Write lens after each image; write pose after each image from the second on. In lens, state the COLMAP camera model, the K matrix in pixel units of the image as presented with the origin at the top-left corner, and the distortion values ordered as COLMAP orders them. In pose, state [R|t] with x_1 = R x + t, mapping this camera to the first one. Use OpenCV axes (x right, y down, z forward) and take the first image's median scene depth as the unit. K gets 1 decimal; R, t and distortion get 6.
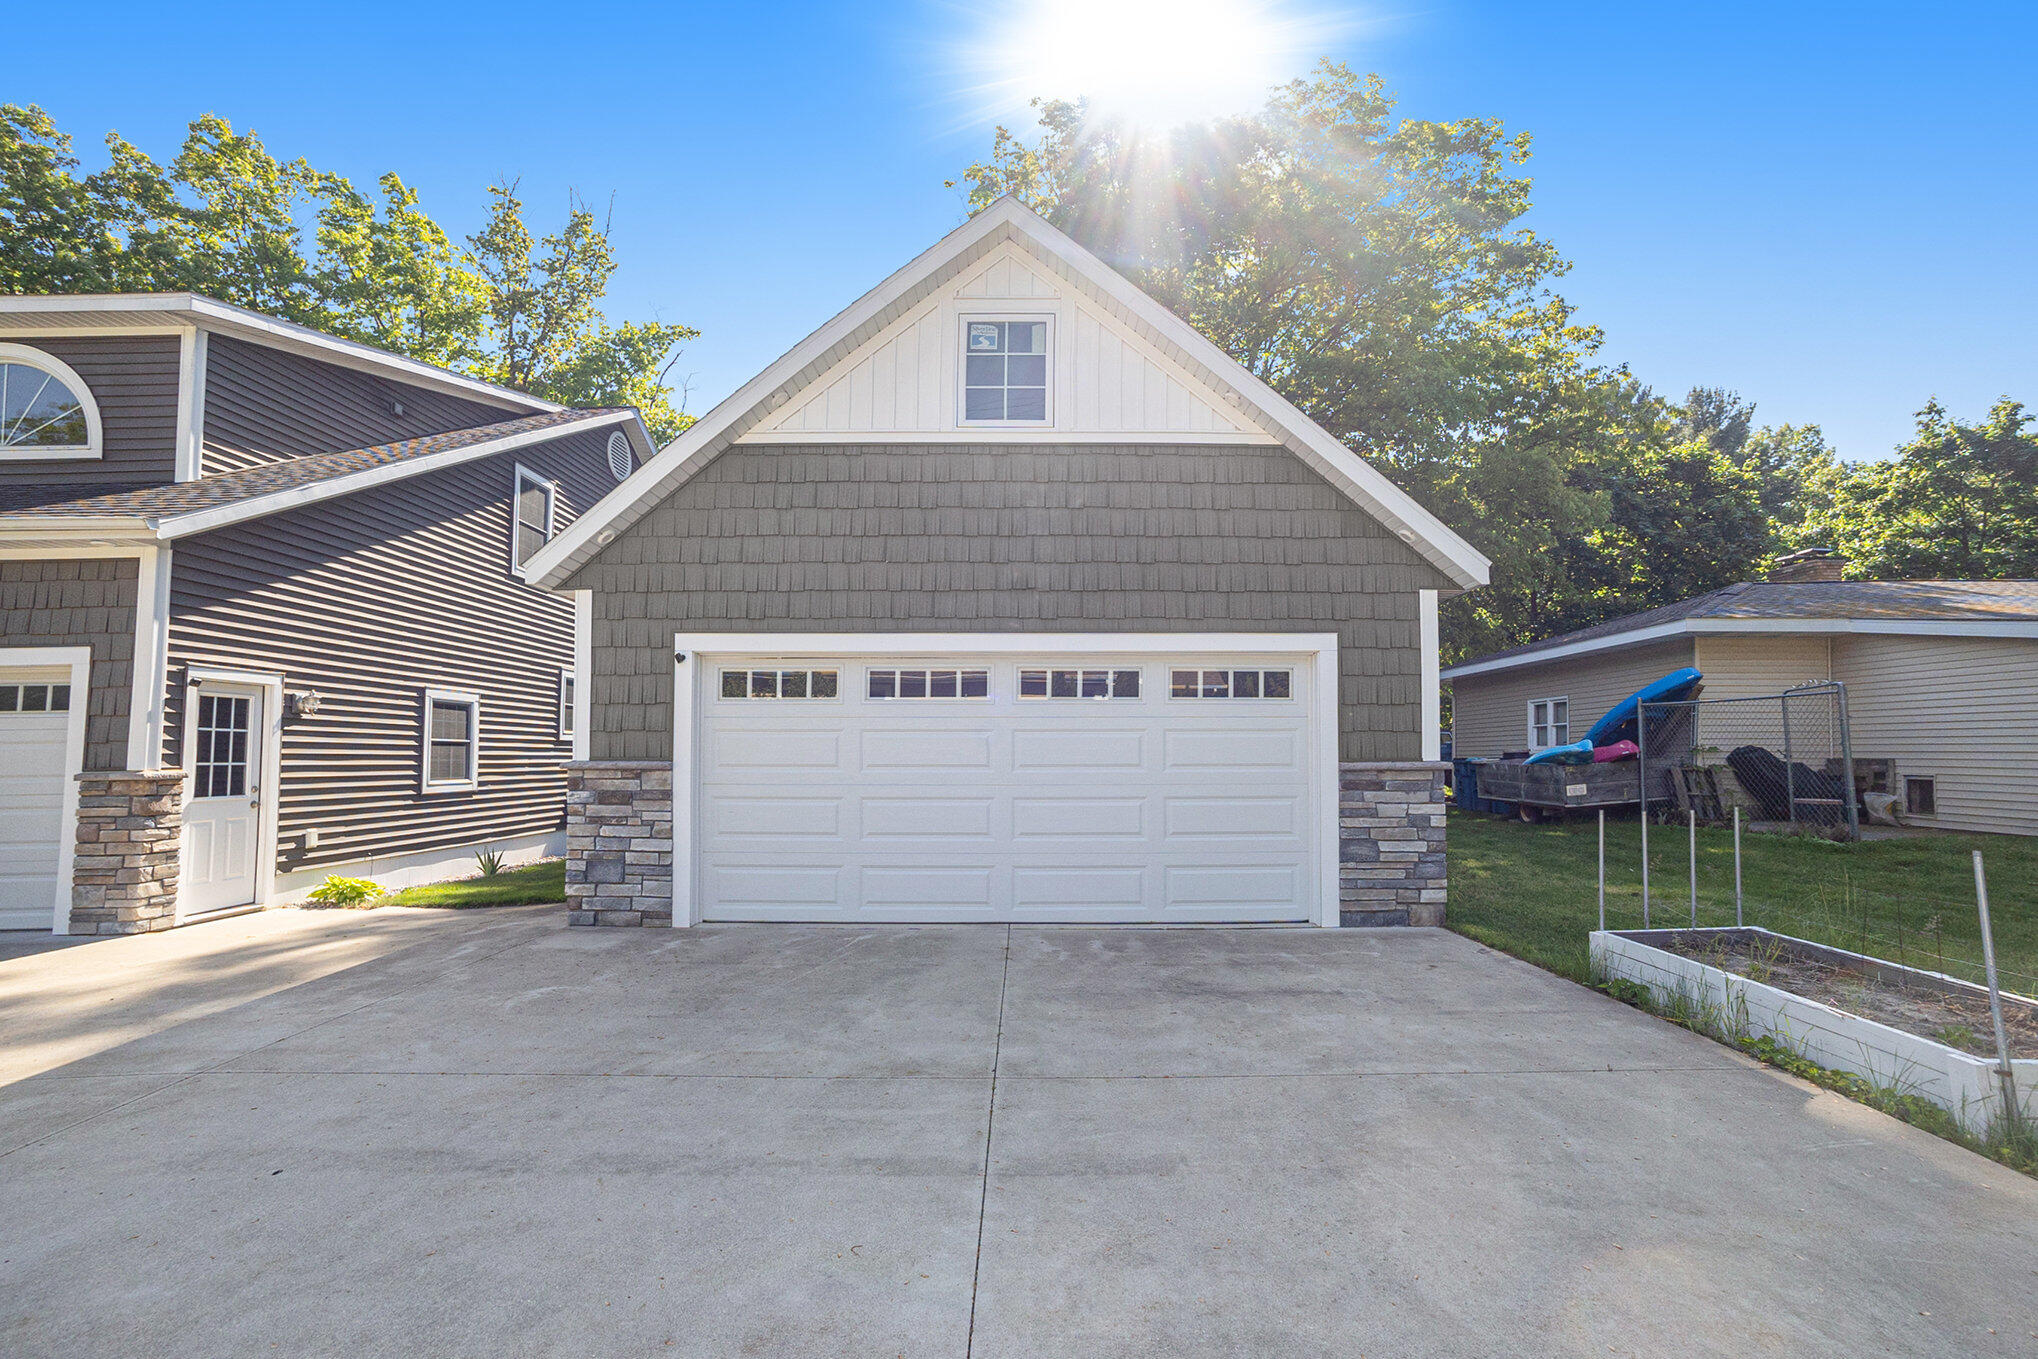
lens RADIAL K [[904.2, 0, 1029.3], [0, 904.2, 698.5], [0, 0, 1]] dist [-0.068927, 0.030368]
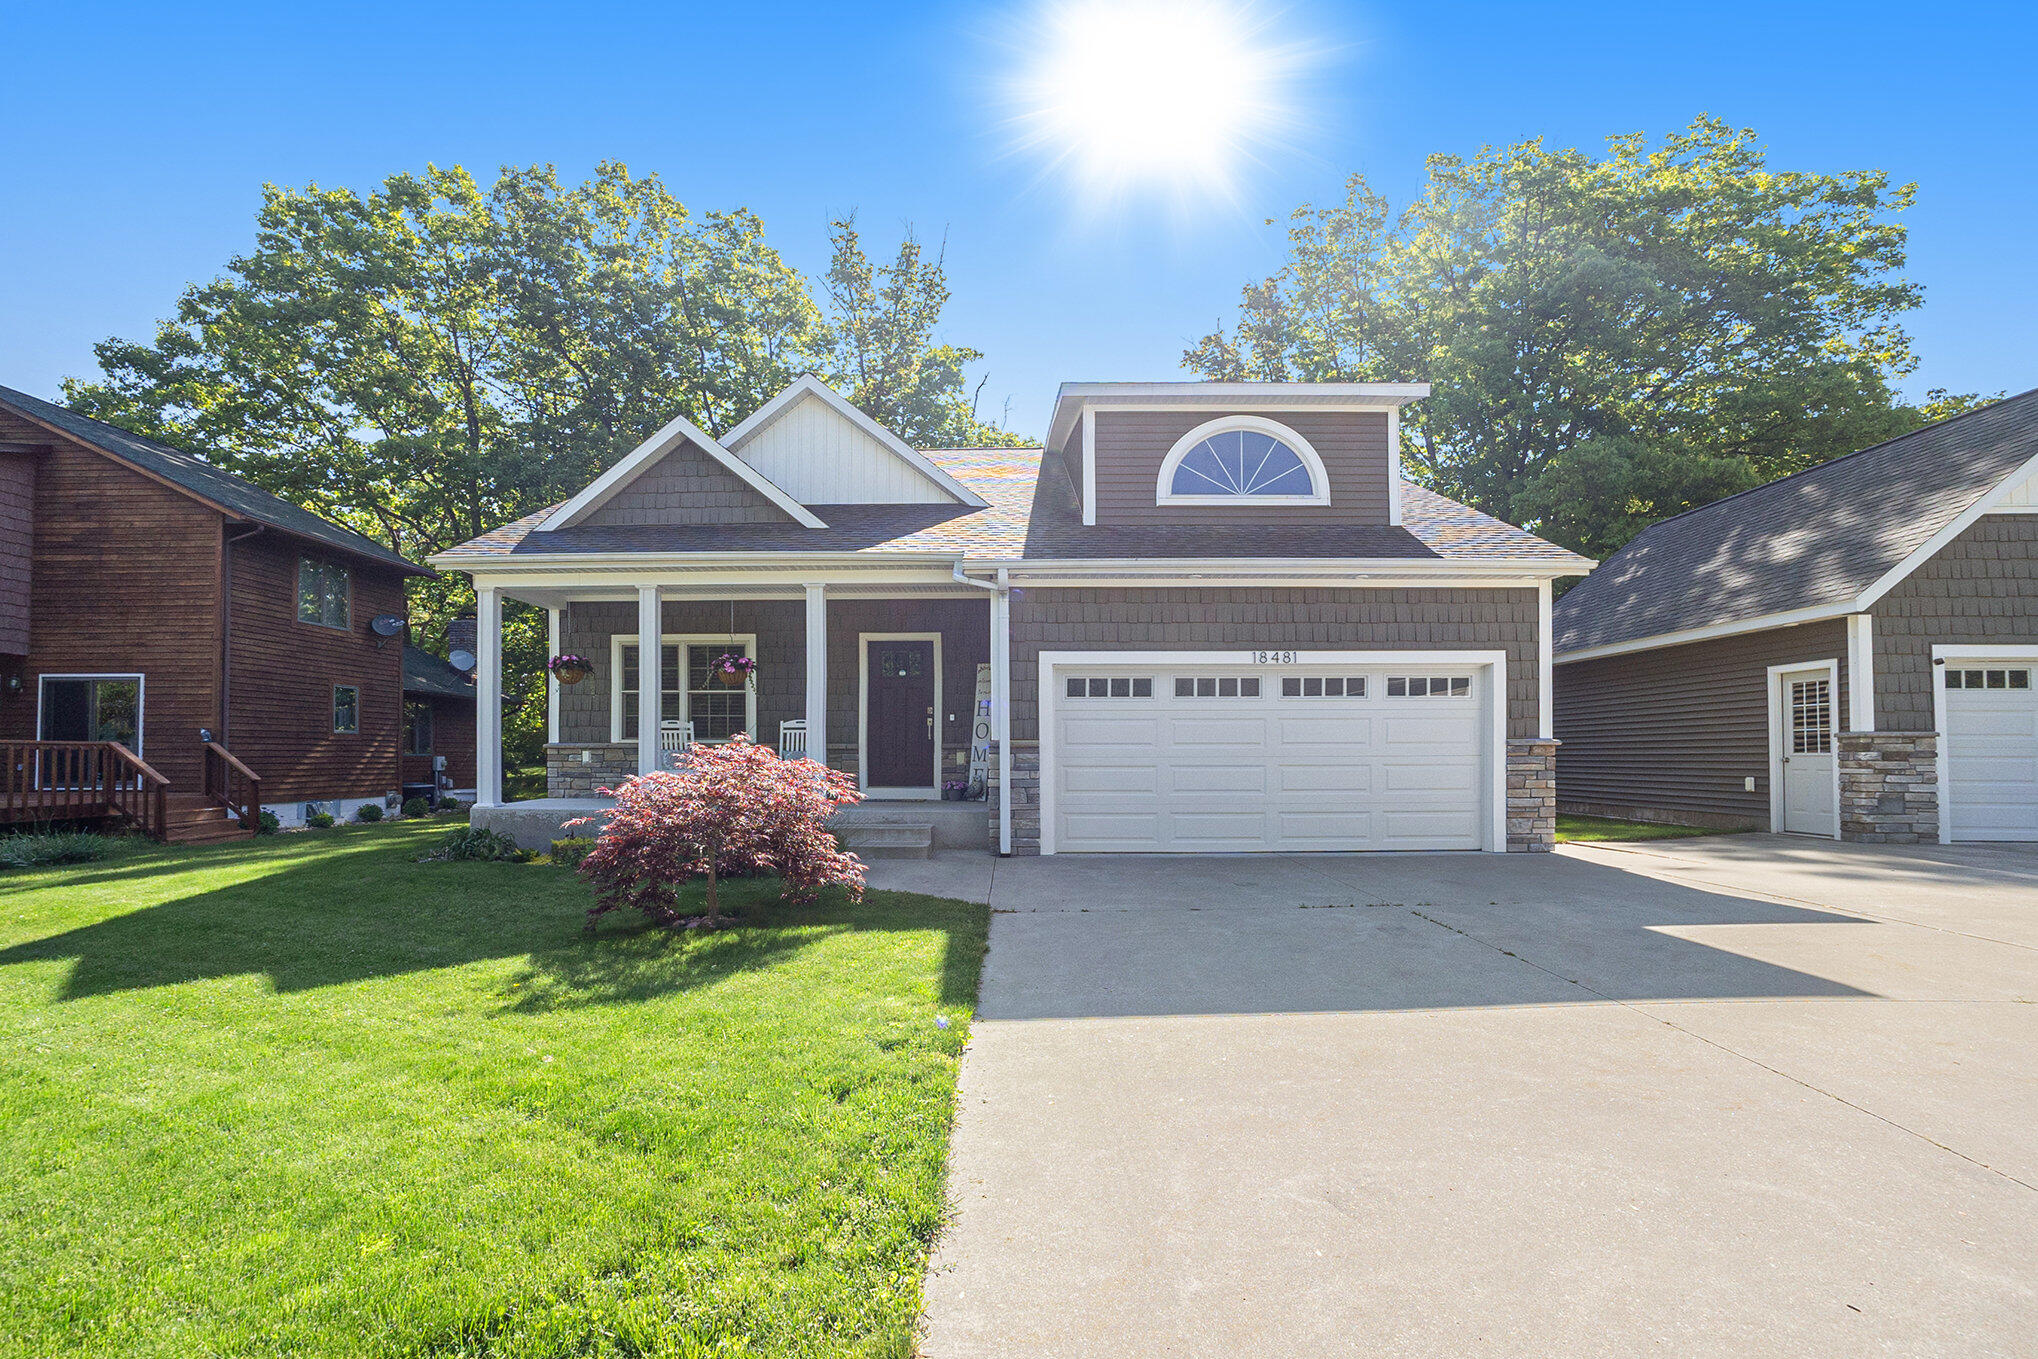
lens RADIAL K [[904.2, 0, 1029.3], [0, 904.2, 698.5], [0, 0, 1]] dist [-0.068927, 0.030368]
pose [[0.999969, 0.001428, 0.007749, -1.894582], [-0.001399, 0.999992, -0.003679, 0.023013], [-0.007754, 0.003668, 0.999963, -0.422532]]
